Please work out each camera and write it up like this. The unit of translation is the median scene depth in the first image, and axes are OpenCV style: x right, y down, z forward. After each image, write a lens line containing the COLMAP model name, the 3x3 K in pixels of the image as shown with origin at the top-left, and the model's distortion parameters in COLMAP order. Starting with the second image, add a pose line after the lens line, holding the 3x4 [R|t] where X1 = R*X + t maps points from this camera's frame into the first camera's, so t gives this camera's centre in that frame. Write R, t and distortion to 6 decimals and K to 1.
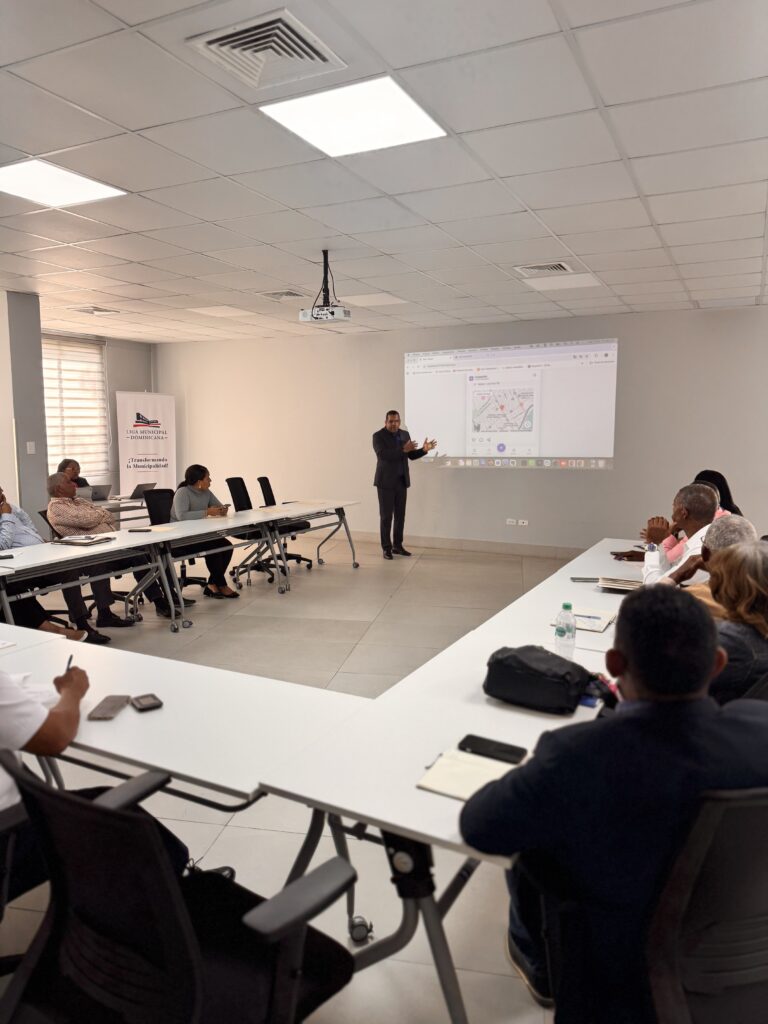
lens RADIAL K [[707.1, 0, 384.0], [0, 707.1, 512.0], [0, 0, 1]] dist [0.000843, 0.000144]
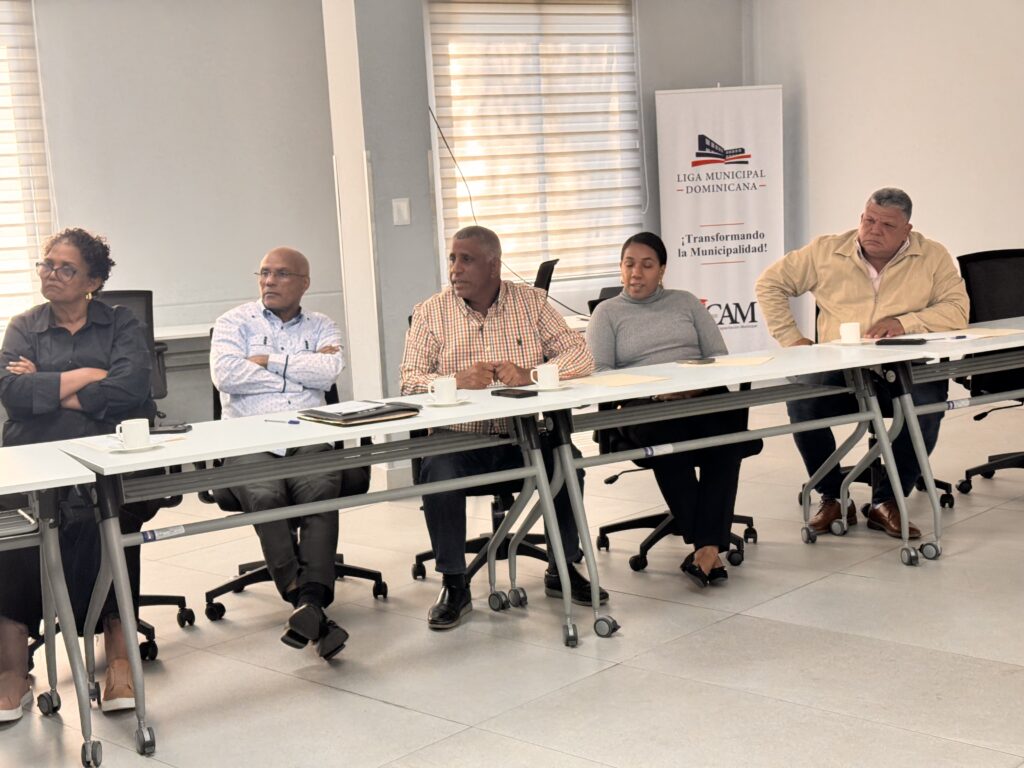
lens RADIAL K [[1414.0, 0, 512.0], [0, 1414.0, 384.0], [0, 0, 1]] dist [0.185786, -0.022540]
pose [[0.845091, 0.012856, -0.534468, 0.046607], [-0.002387, 0.999792, 0.020275, 0.003511], [0.534617, -0.015859, 0.844945, 0.145734]]
